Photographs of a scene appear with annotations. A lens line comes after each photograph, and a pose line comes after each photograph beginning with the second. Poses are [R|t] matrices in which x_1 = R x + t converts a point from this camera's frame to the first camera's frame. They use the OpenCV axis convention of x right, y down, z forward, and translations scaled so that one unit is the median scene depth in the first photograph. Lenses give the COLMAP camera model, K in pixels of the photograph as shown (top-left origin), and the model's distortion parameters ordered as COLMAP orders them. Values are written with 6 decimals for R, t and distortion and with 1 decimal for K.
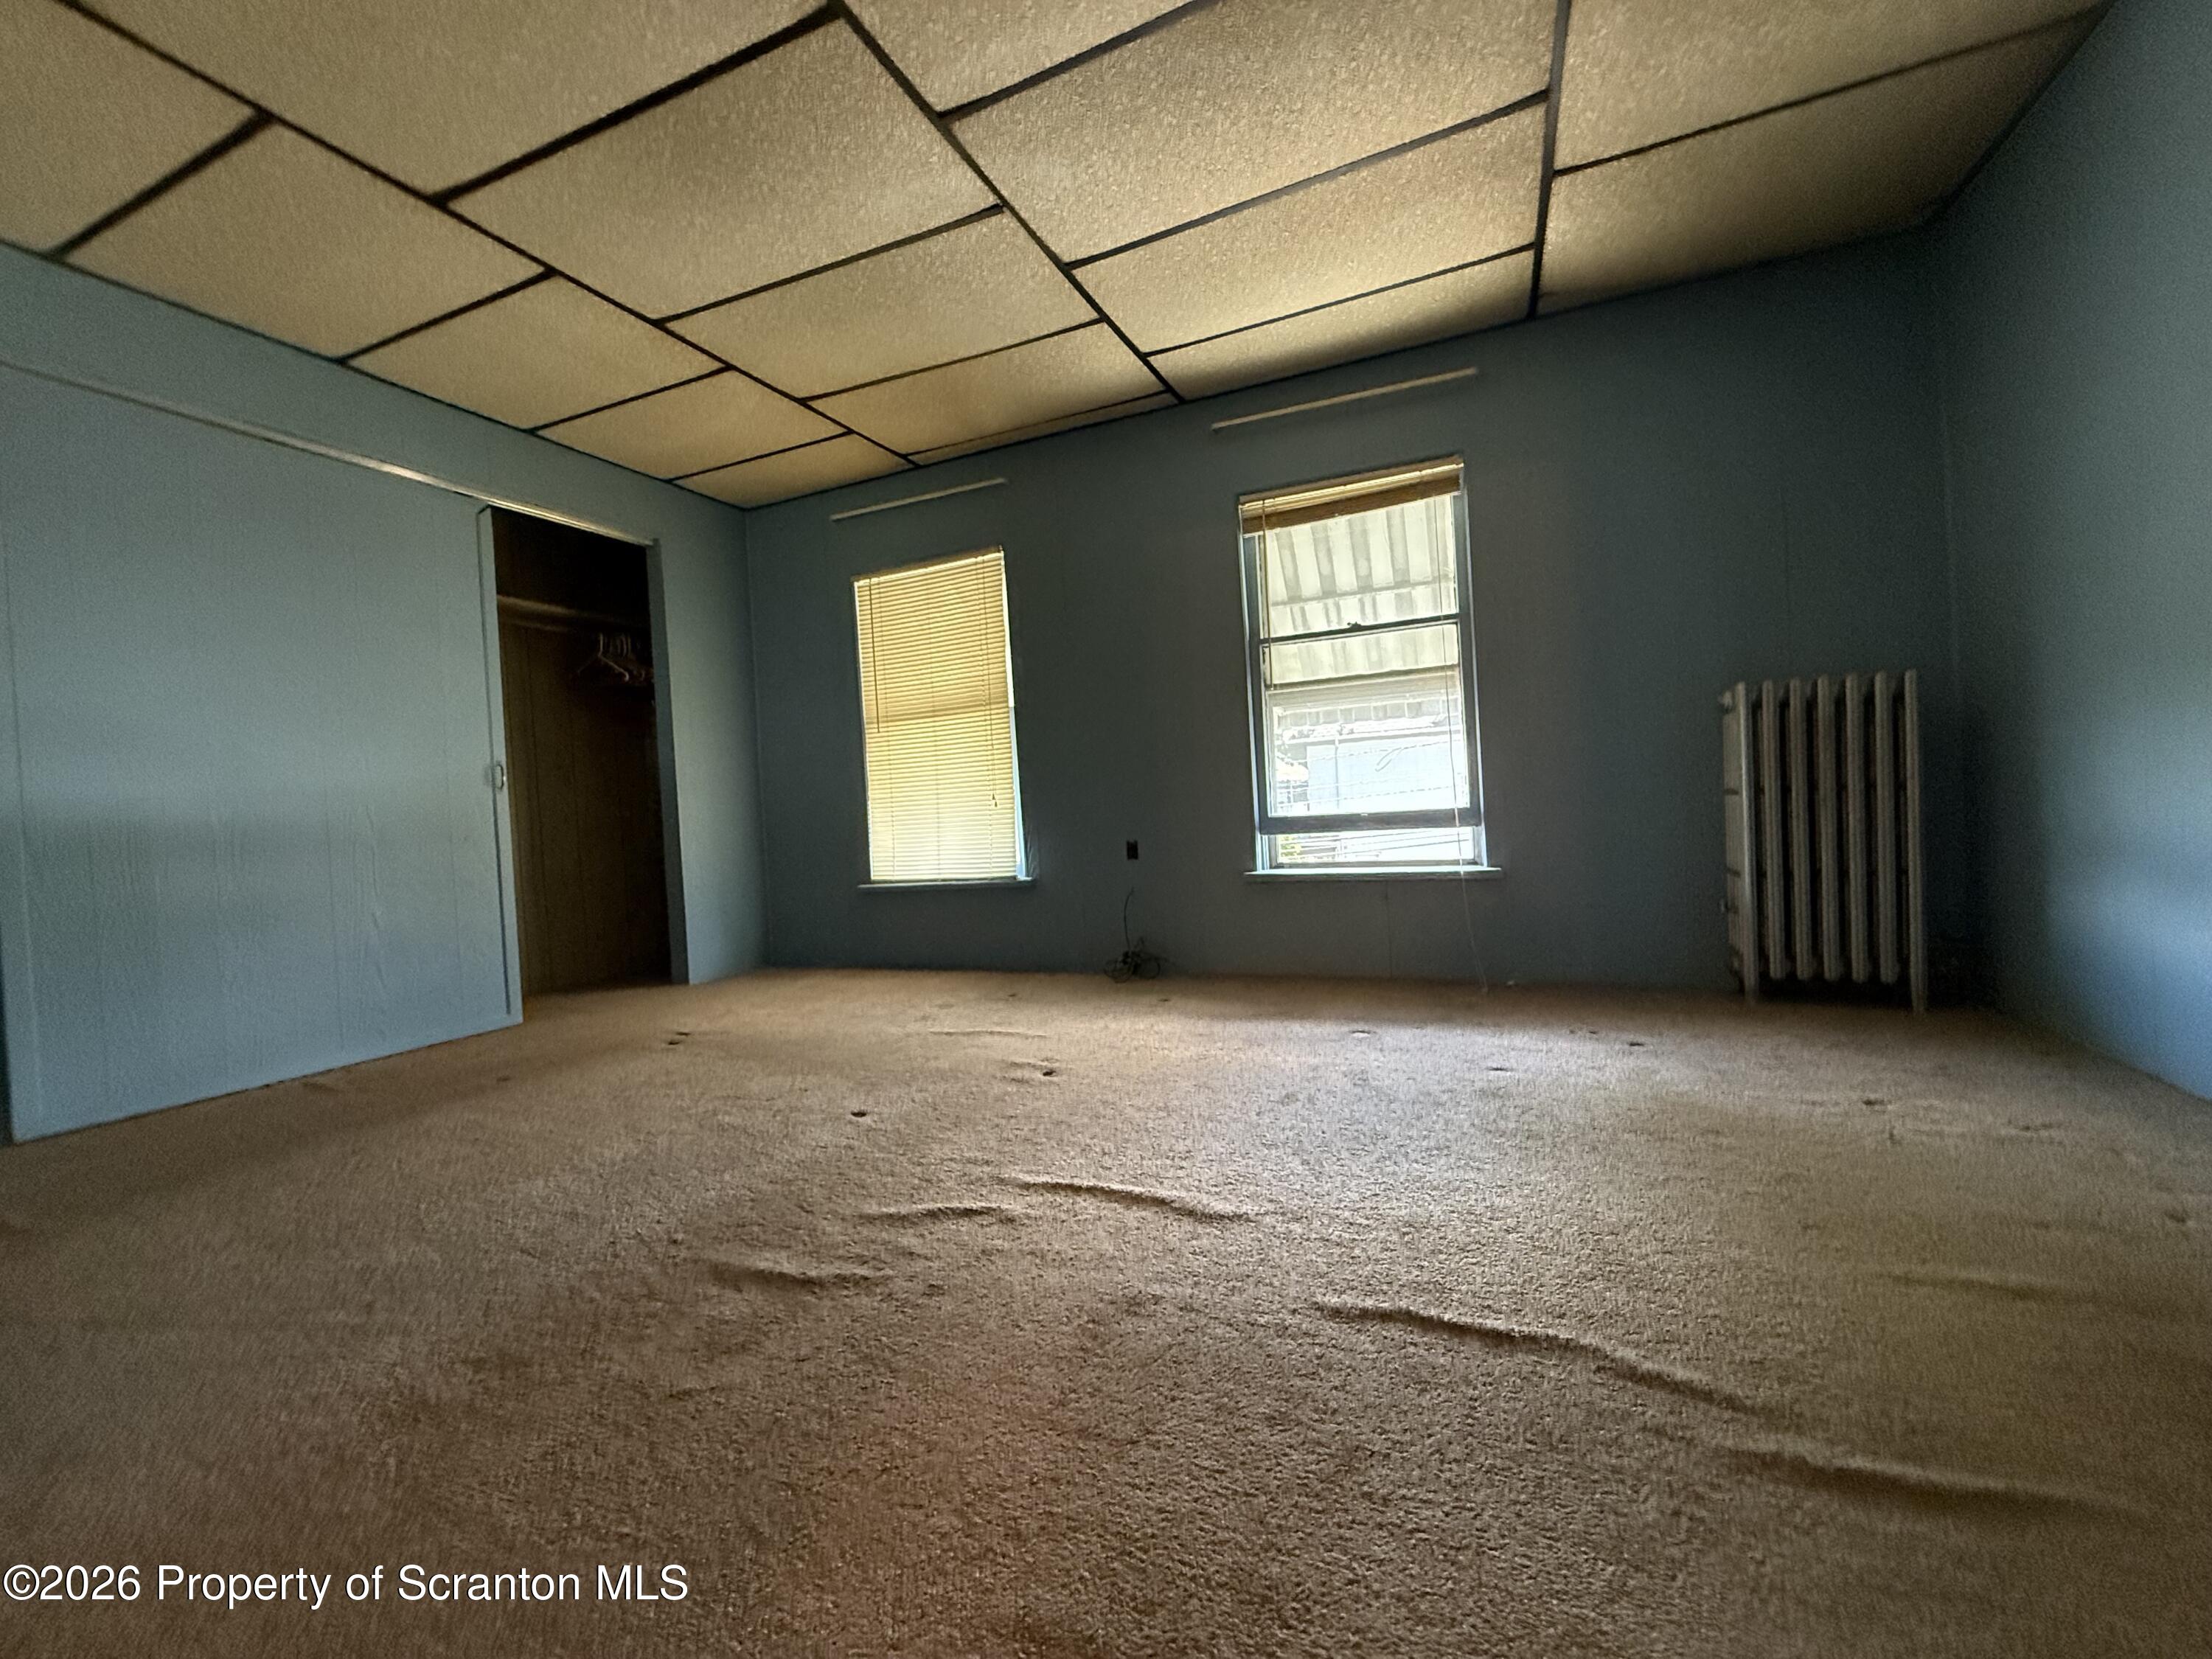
lens RADIAL K [[884.7, 0, 1095.7], [0, 884.7, 837.2], [0, 0, 1]] dist [0.002135, -0.001144]
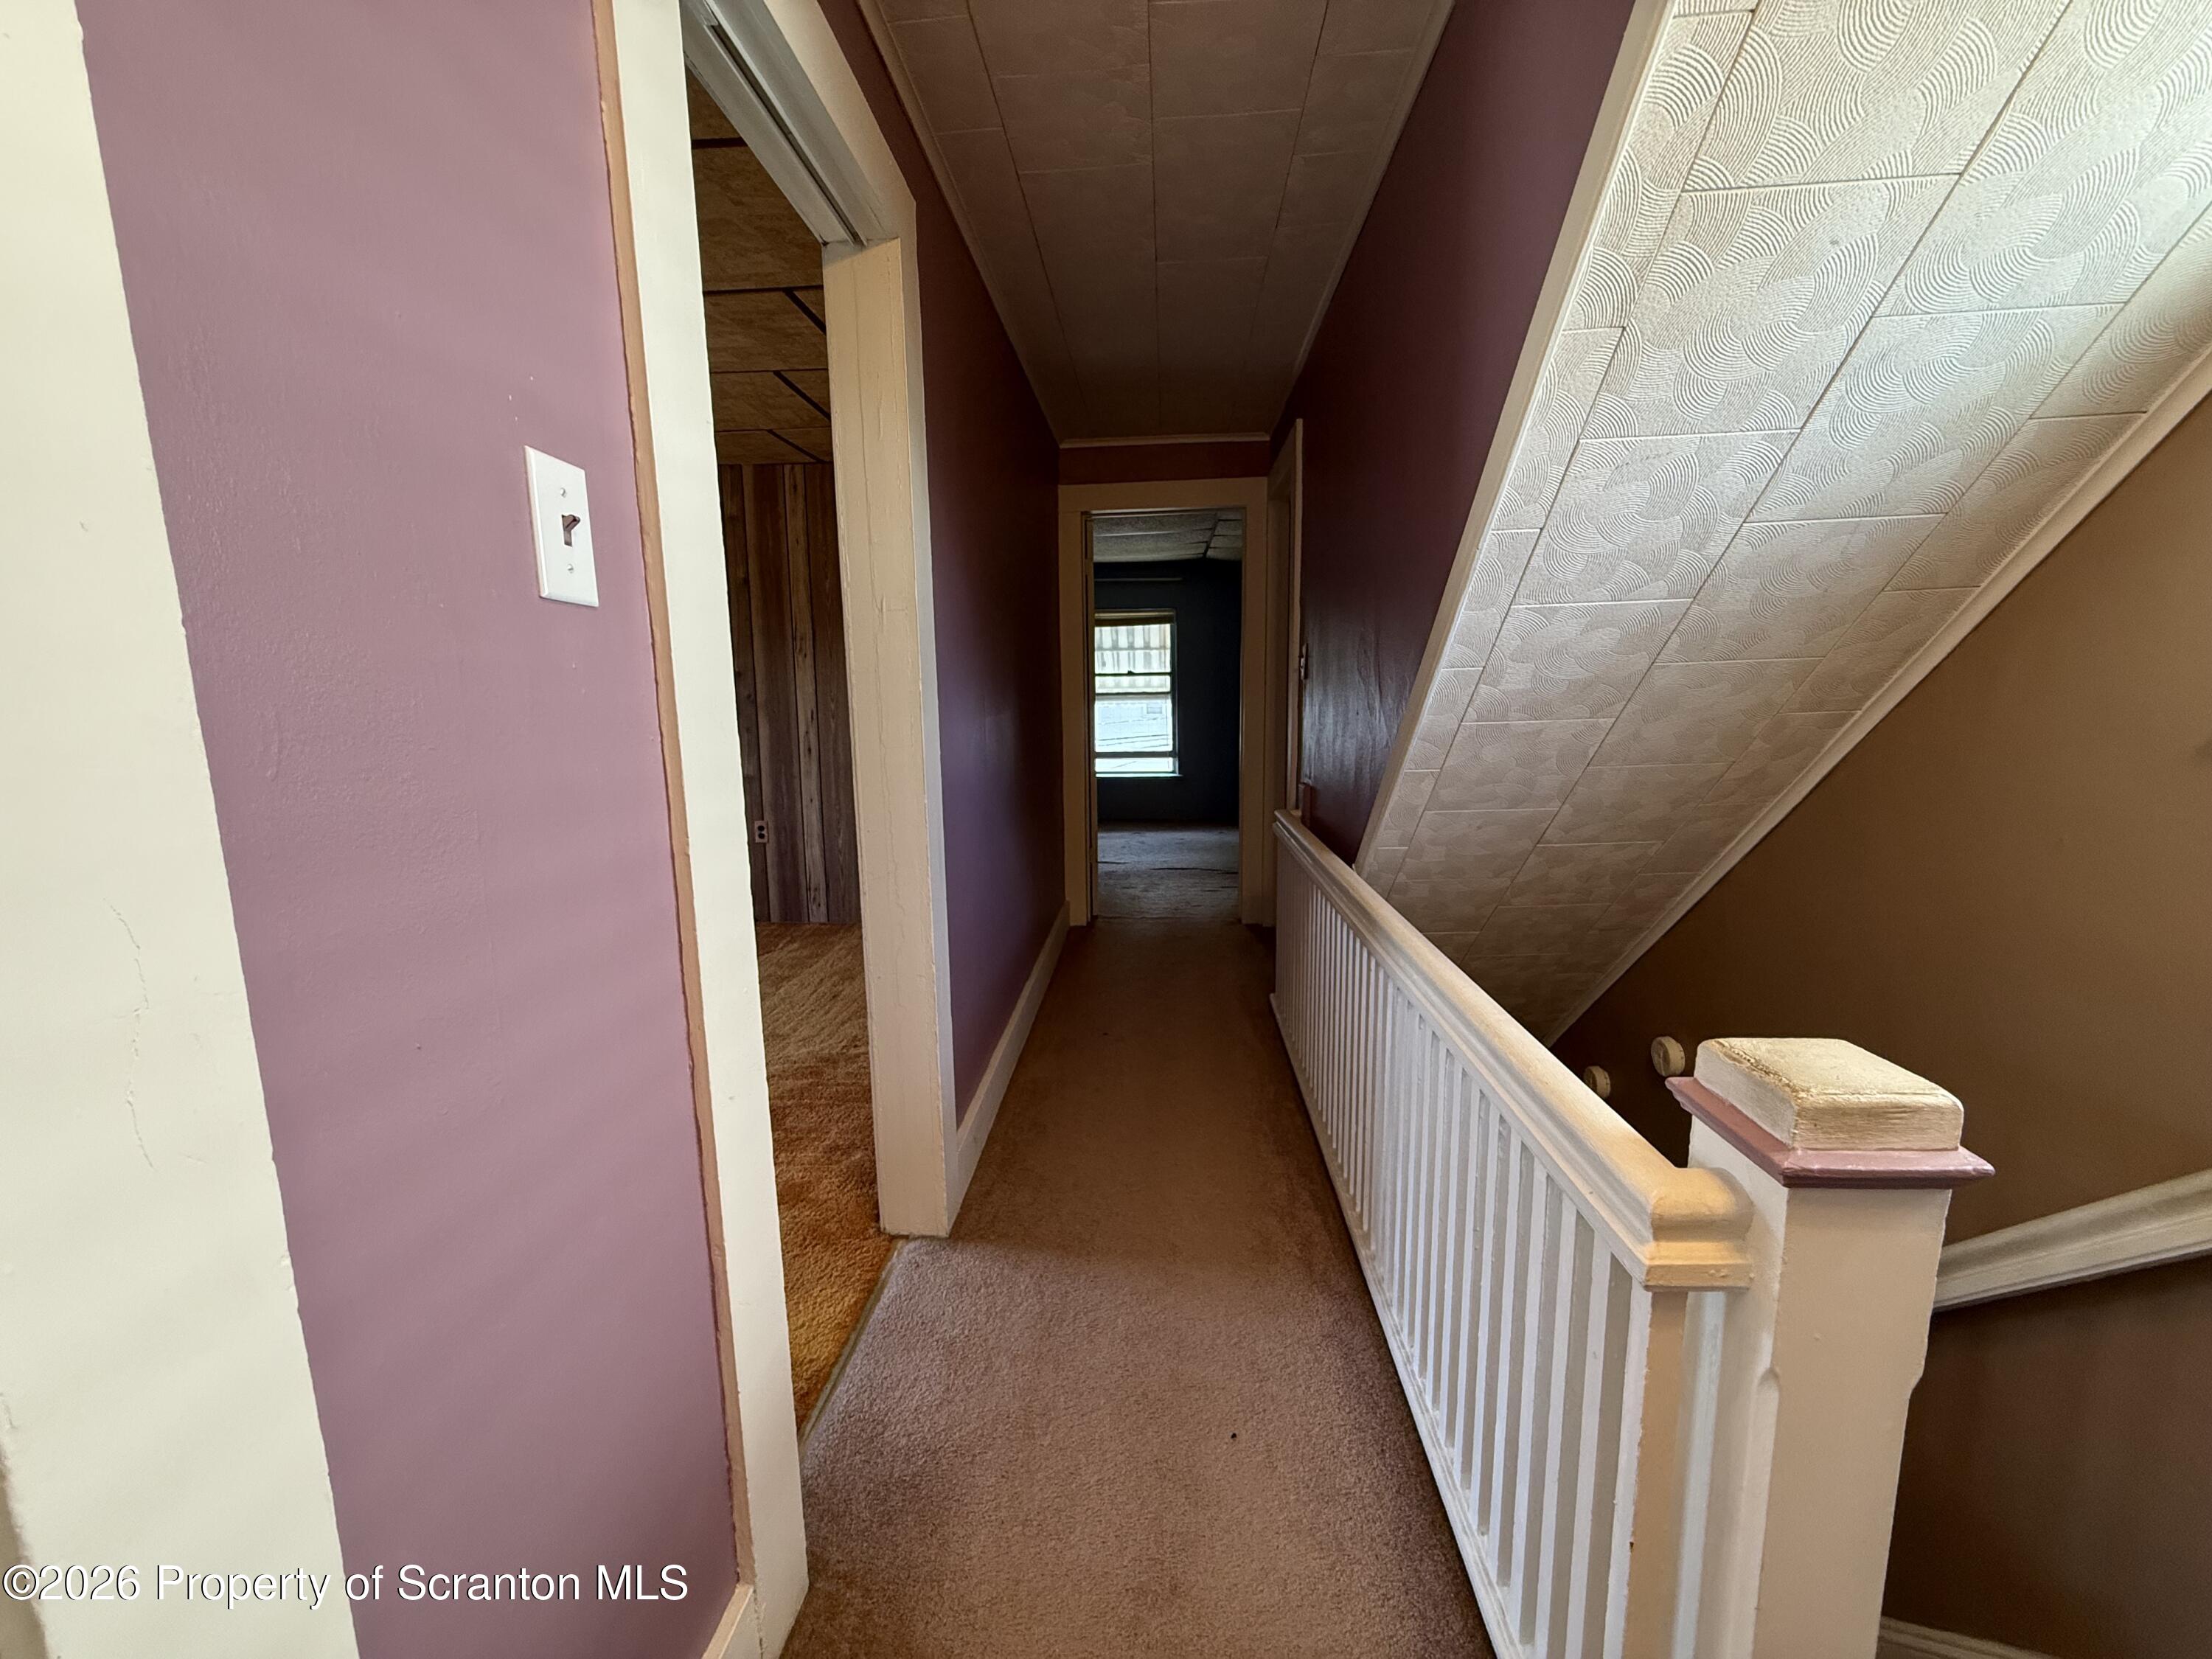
lens RADIAL K [[884.7, 0, 1108.3], [0, 884.7, 829.9], [0, 0, 1]] dist [0.002135, -0.001144]
pose [[0.947004, -0.006978, 0.321145, -0.537993], [-0.021561, 0.996129, 0.085223, -0.019876], [-0.320496, -0.087631, 0.943188, -1.284371]]
